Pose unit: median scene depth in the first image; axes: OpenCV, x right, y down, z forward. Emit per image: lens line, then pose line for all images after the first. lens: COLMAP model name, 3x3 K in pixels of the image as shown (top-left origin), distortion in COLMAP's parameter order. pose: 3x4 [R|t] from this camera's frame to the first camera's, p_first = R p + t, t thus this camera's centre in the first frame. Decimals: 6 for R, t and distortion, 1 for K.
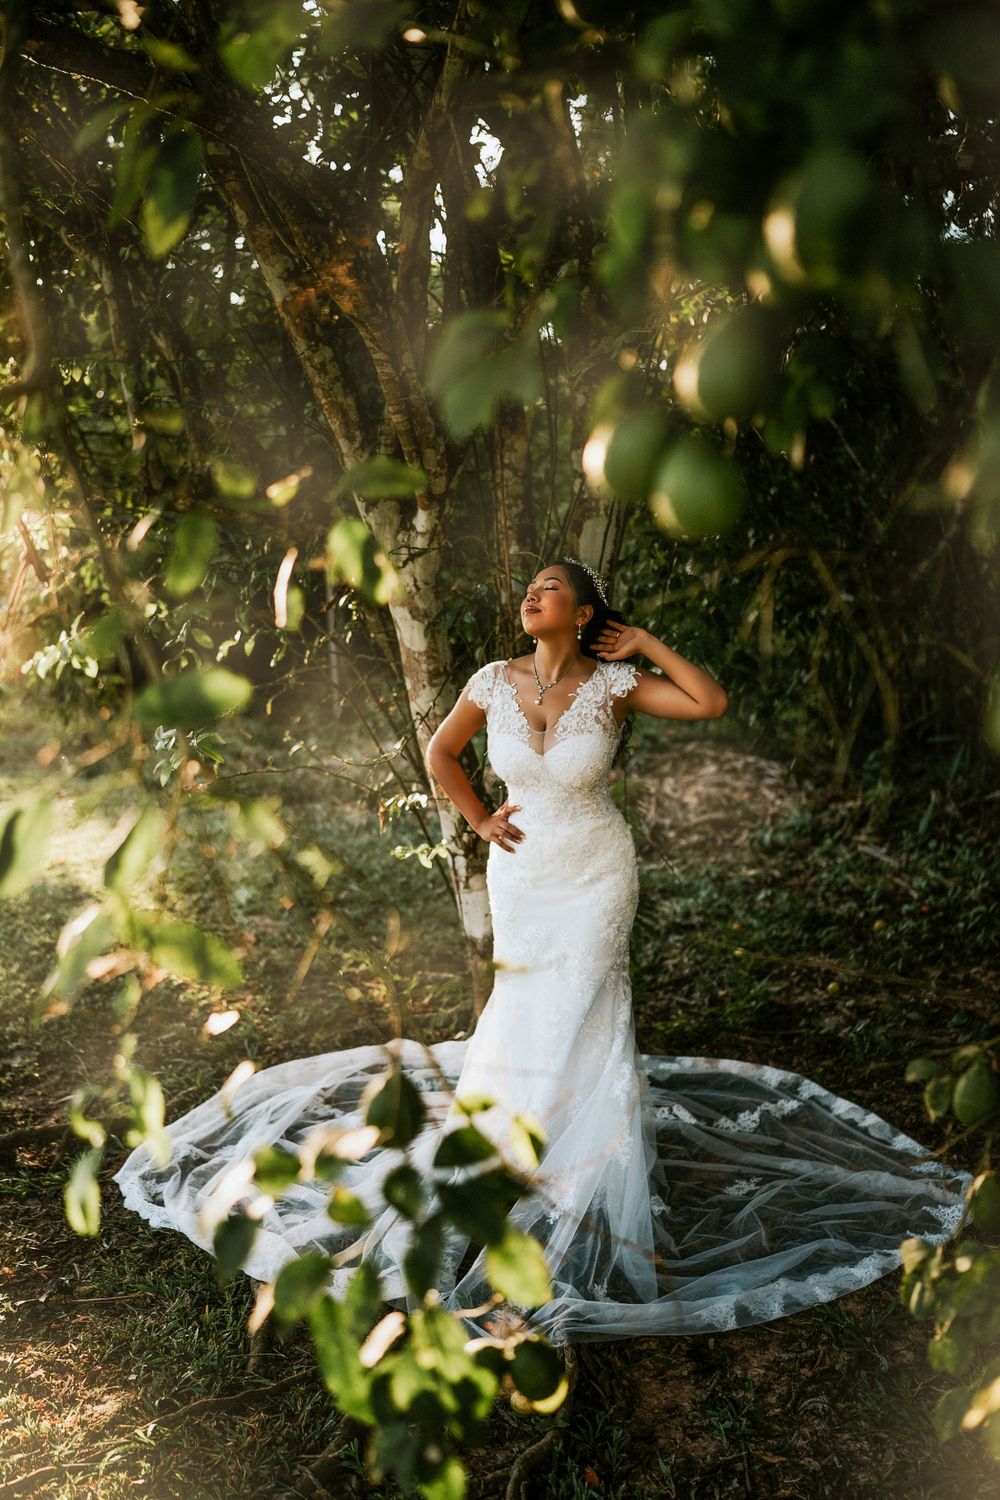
lens RADIAL K [[1382.8, 0, 500.0], [0, 1382.8, 750.0], [0, 0, 1]] dist [-0.131069, 0.003190]
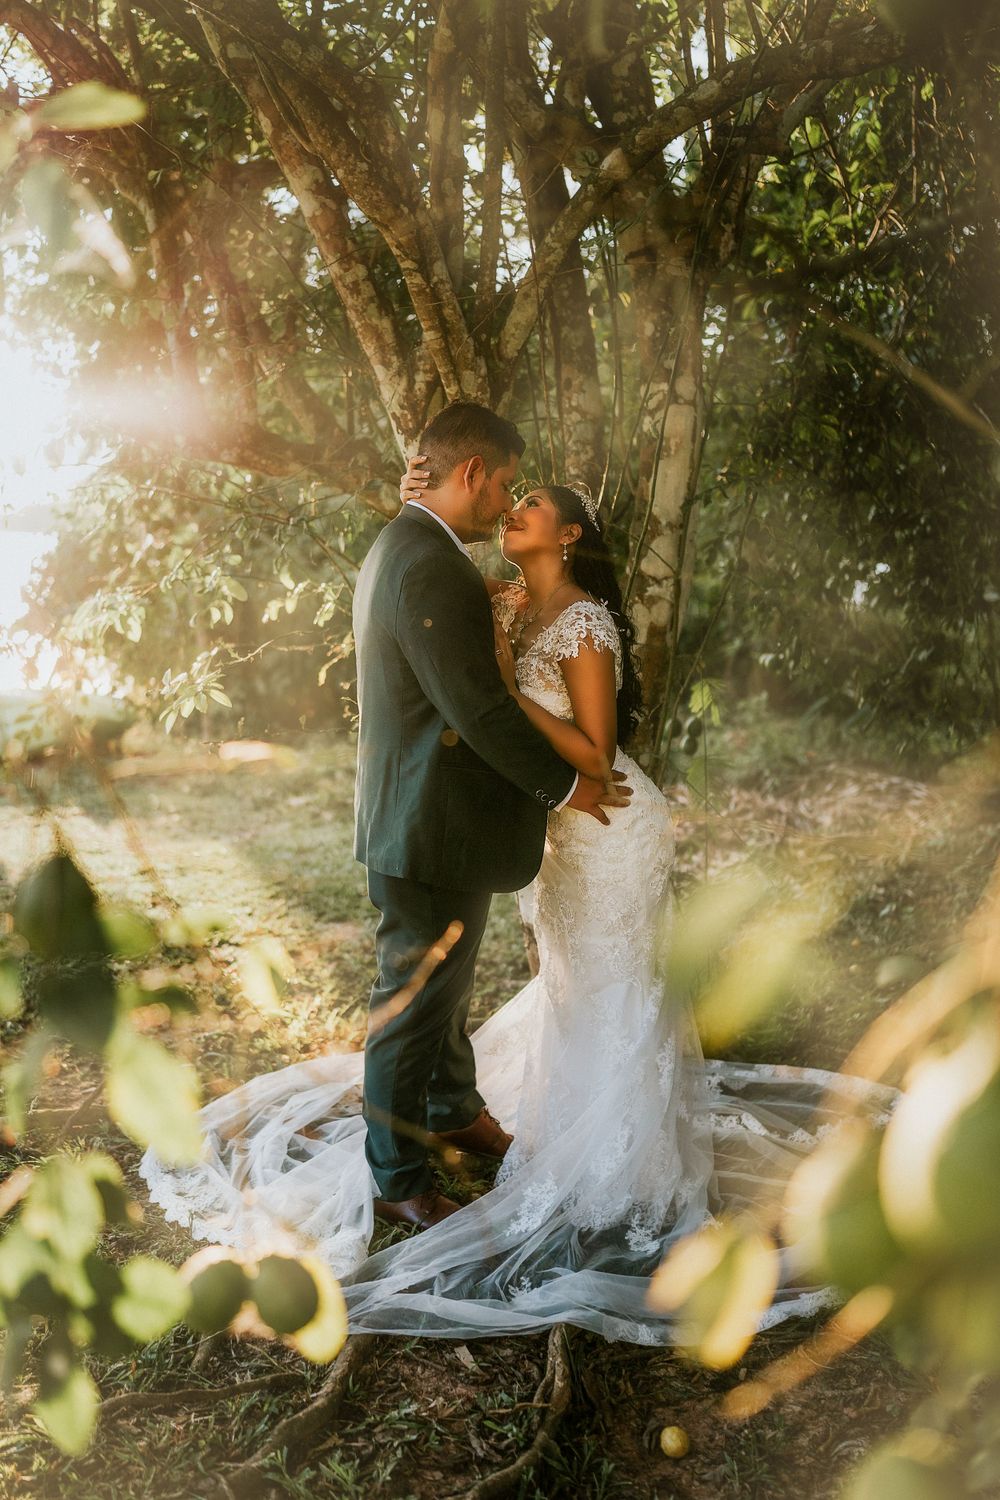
lens RADIAL K [[1428.9, 0, 500.0], [0, 1428.9, 750.0], [0, 0, 1]] dist [-0.139620, 0.037706]
pose [[0.993157, 0.009380, -0.116410, 0.071648], [-0.013513, 0.999304, -0.034766, 0.056852], [0.116003, 0.036101, 0.992593, 0.071582]]
